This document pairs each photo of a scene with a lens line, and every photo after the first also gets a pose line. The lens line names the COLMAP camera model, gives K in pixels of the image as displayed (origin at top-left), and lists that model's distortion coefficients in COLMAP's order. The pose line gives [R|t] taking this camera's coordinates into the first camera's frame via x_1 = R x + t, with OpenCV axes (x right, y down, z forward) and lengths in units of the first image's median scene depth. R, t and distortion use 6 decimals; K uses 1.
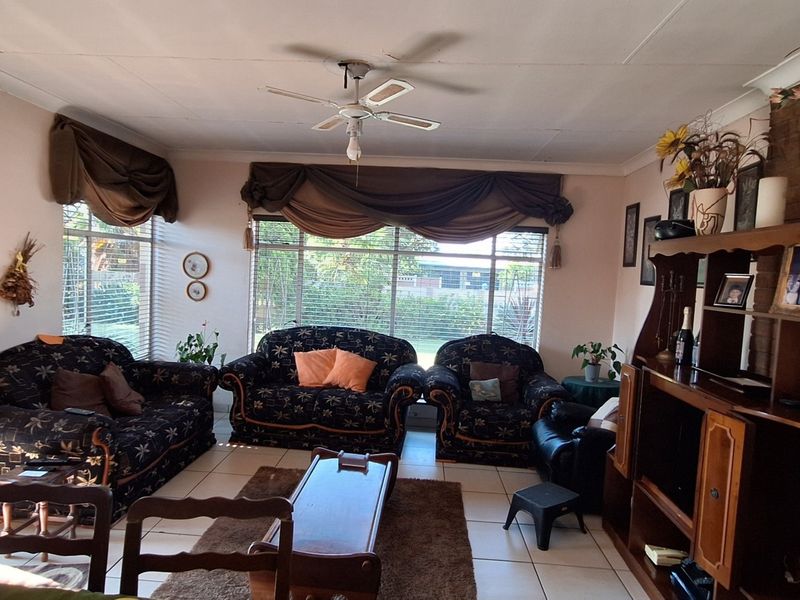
lens RADIAL K [[537.1, 0, 400.0], [0, 537.1, 300.0], [0, 0, 1]] dist [-0.007281, -0.000914]
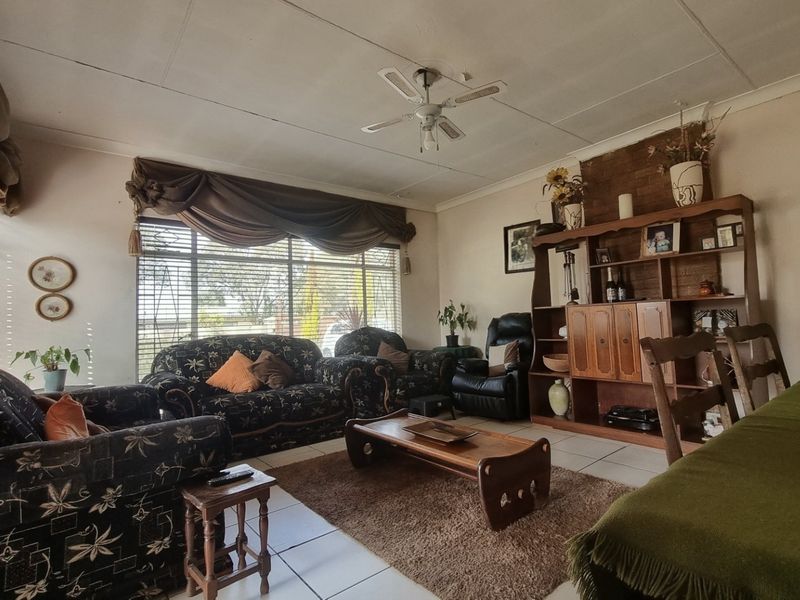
lens RADIAL K [[421.9, 0, 416.5], [0, 421.9, 293.6], [0, 0, 1]] dist [-0.000073, -0.000541]
pose [[0.717153, -0.033753, 0.696098, -0.452155], [0.117431, 0.990397, -0.072960, 0.073858], [-0.686951, 0.134067, 0.714230, 0.217204]]
